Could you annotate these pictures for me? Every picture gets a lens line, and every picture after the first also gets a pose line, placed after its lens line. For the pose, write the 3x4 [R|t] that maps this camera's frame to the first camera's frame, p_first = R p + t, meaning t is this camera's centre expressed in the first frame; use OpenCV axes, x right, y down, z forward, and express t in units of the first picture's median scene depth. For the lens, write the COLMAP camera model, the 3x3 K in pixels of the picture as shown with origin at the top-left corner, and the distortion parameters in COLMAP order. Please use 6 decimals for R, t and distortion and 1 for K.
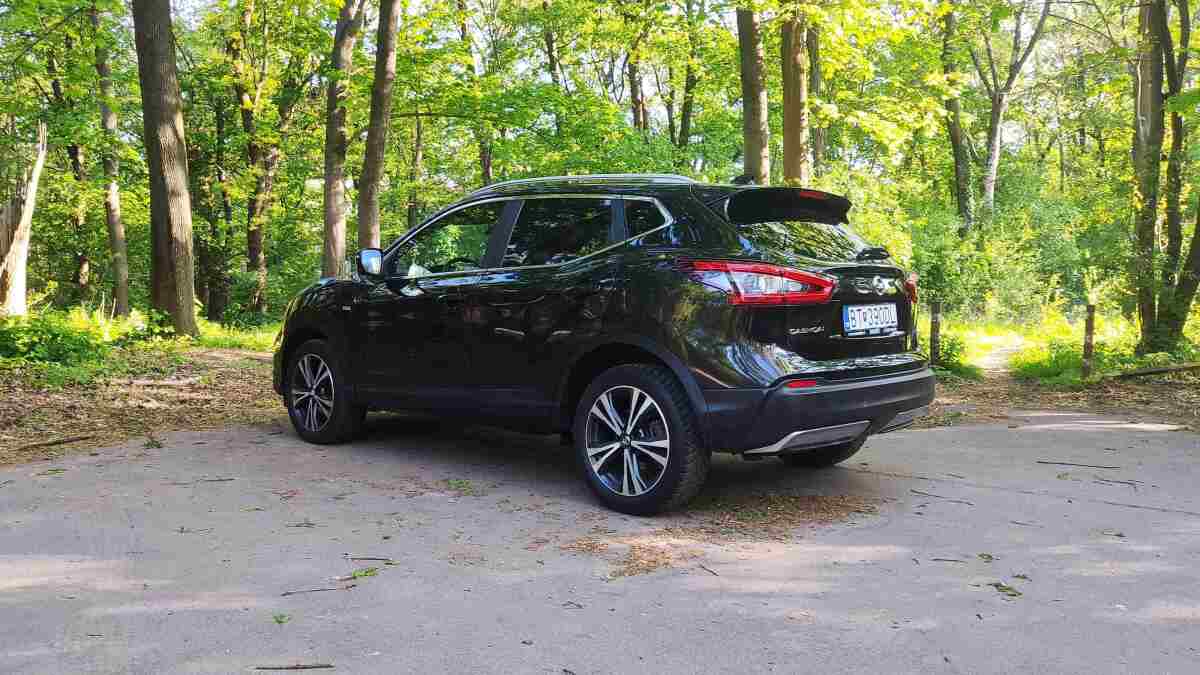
lens RADIAL K [[930.6, 0, 597.8], [0, 930.6, 339.8], [0, 0, 1]] dist [-0.000653, 0.001404]
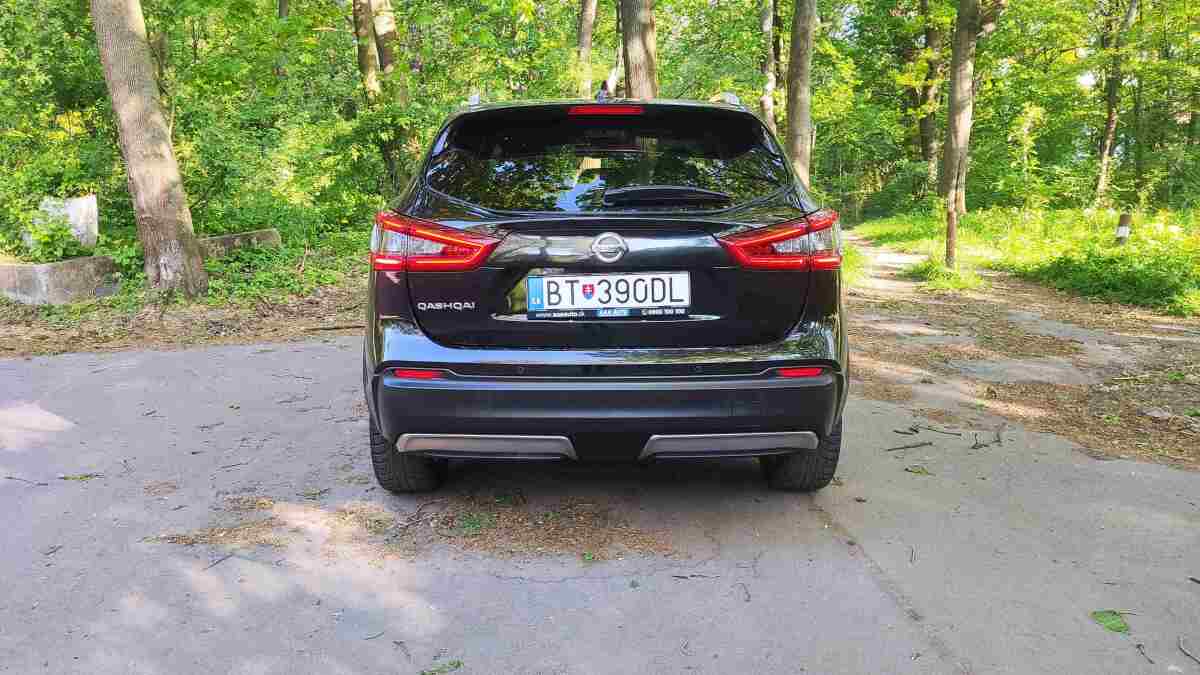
lens RADIAL K [[930.6, 0, 597.8], [0, 930.6, 339.8], [0, 0, 1]] dist [-0.000653, 0.001404]
pose [[0.646607, 0.128098, -0.751991, 0.256771], [-0.031387, 0.989433, 0.141556, -0.027483], [0.762177, -0.067928, 0.643794, 0.172282]]
